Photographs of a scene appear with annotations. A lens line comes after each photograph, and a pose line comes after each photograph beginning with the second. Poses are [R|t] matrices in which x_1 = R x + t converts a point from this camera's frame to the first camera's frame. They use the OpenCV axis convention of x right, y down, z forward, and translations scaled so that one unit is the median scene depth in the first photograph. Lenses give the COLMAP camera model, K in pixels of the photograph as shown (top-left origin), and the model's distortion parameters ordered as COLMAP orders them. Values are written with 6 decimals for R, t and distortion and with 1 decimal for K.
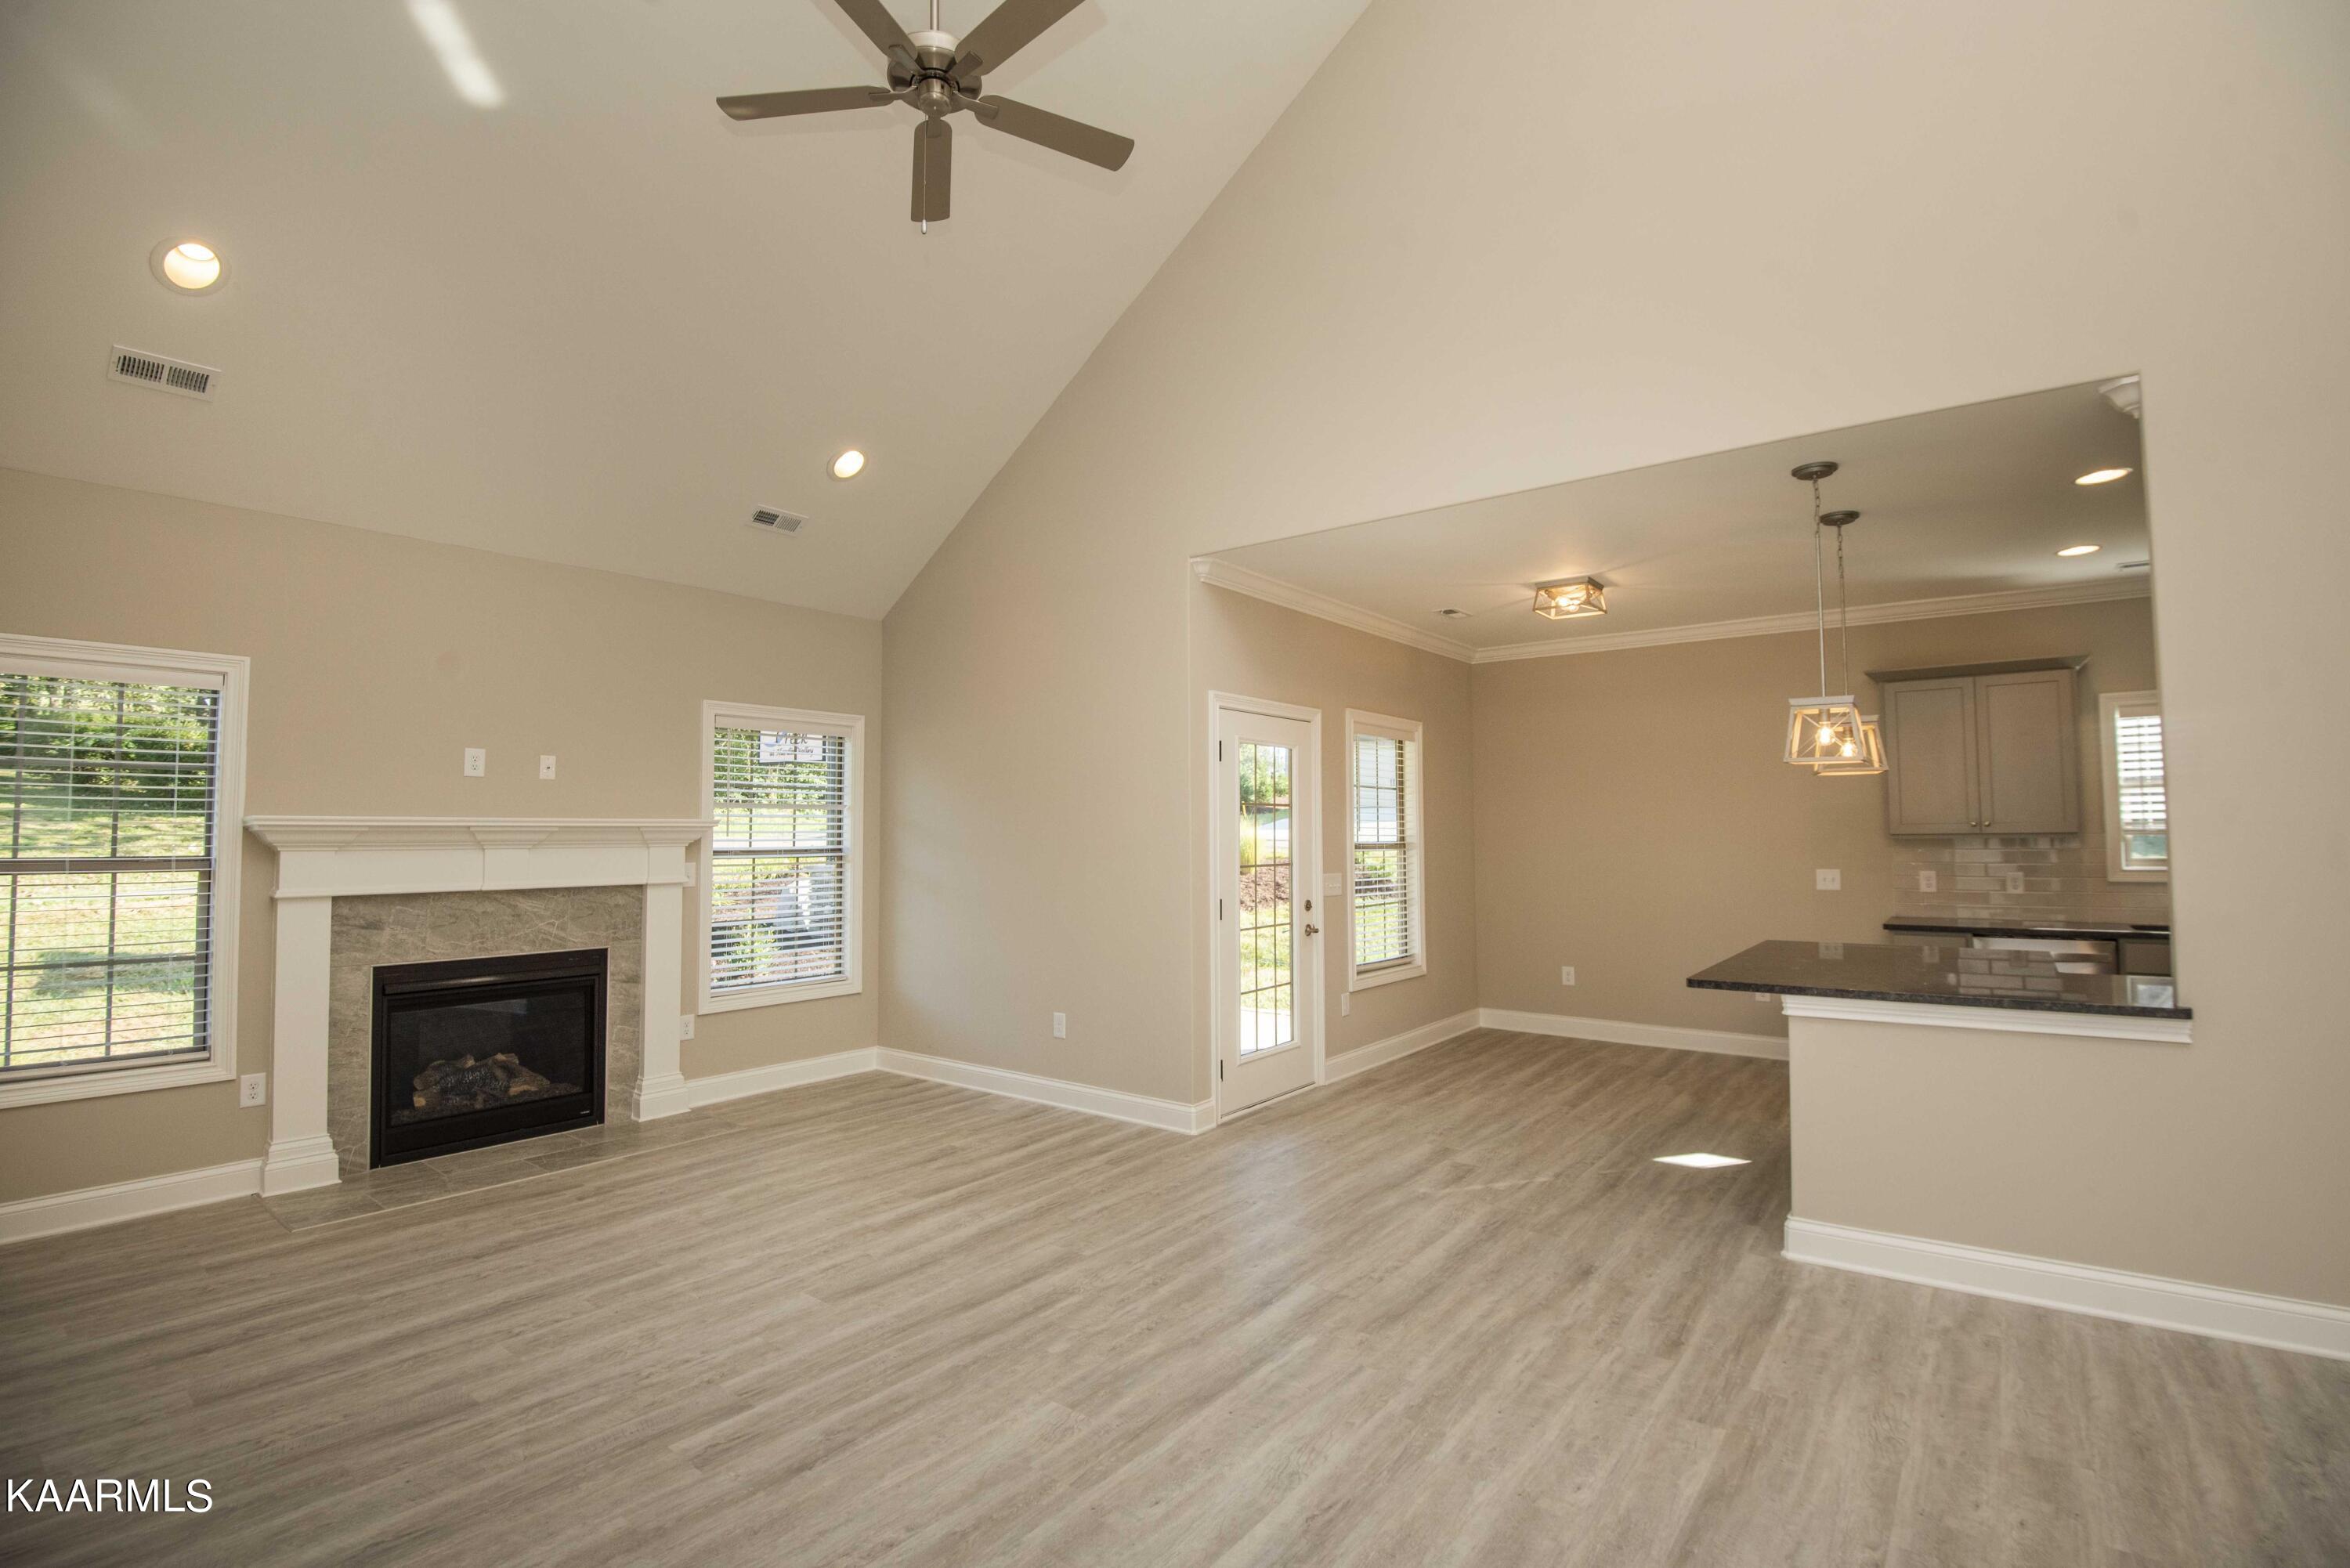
lens RADIAL K [[1072.1, 0, 1193.6], [0, 1072.1, 783.3], [0, 0, 1]] dist [-0.012964, -0.014941]
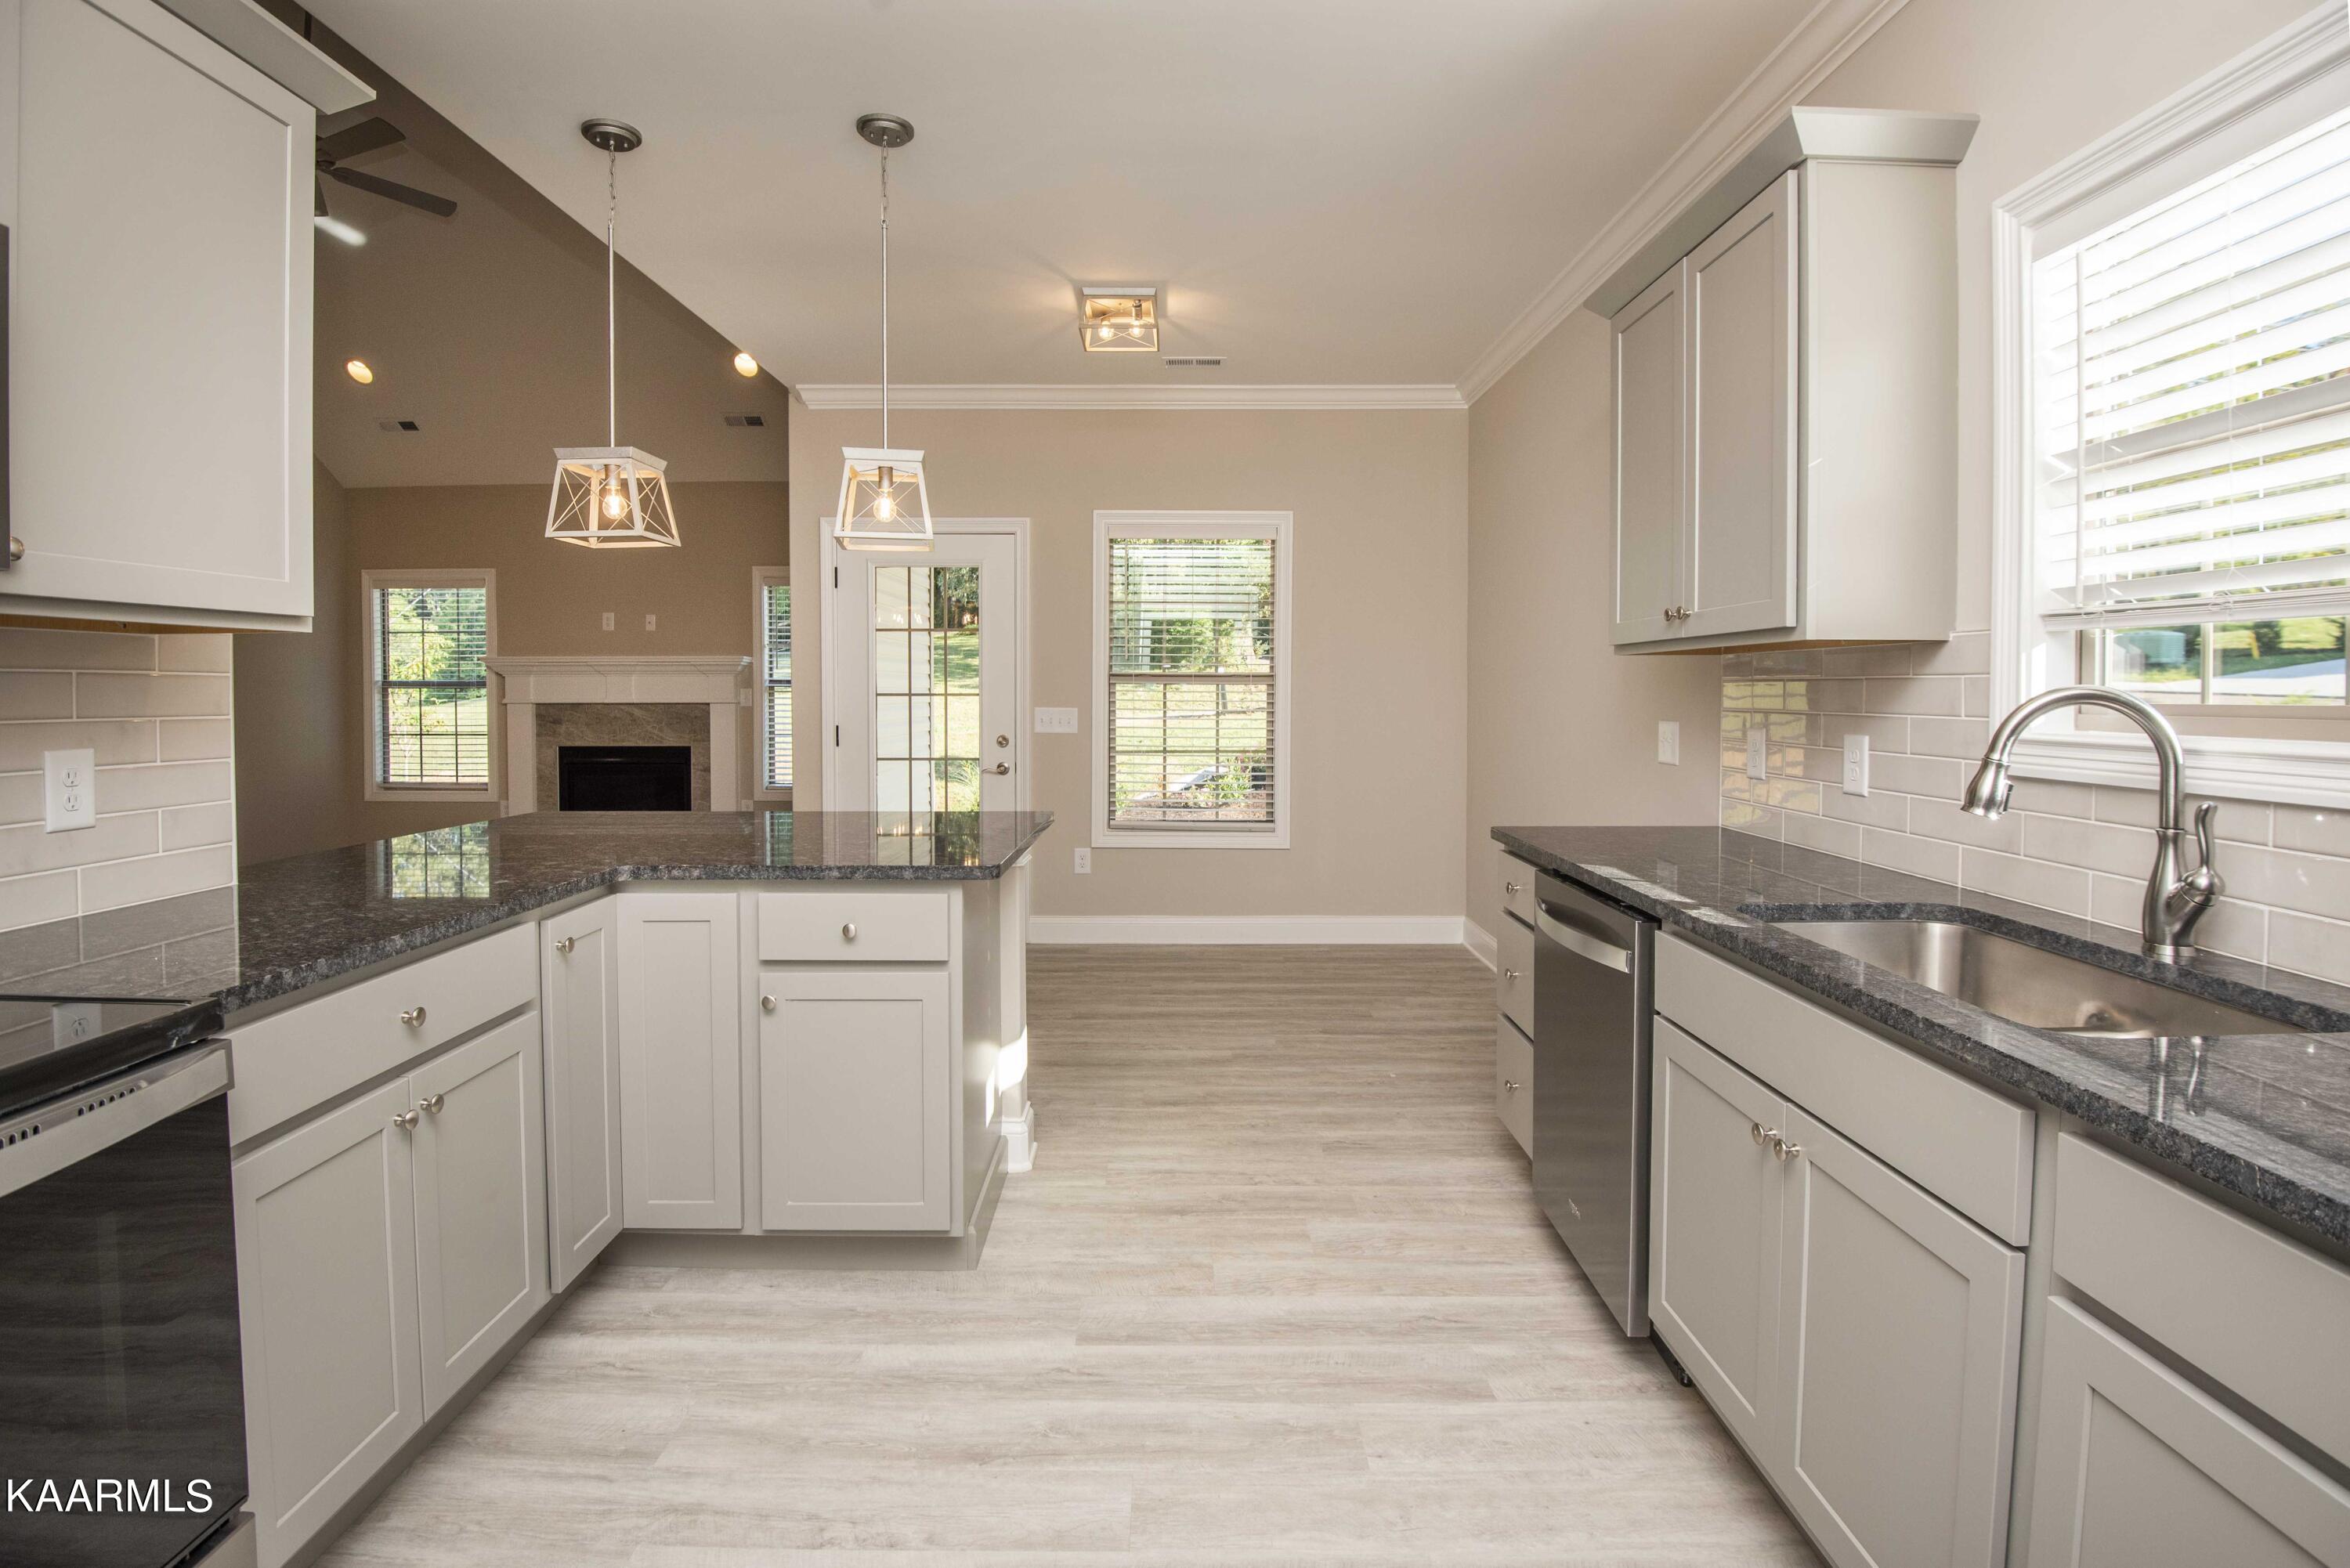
lens RADIAL K [[1139.5, 0, 1178.2], [0, 1139.5, 731.2], [0, 0, 1]] dist [-0.023291, -0.012046]
pose [[0.591645, 0.033769, -0.805491, 1.216616], [0.030293, 0.997486, 0.064069, 0.061734], [0.805629, -0.062307, 0.589134, 0.707667]]
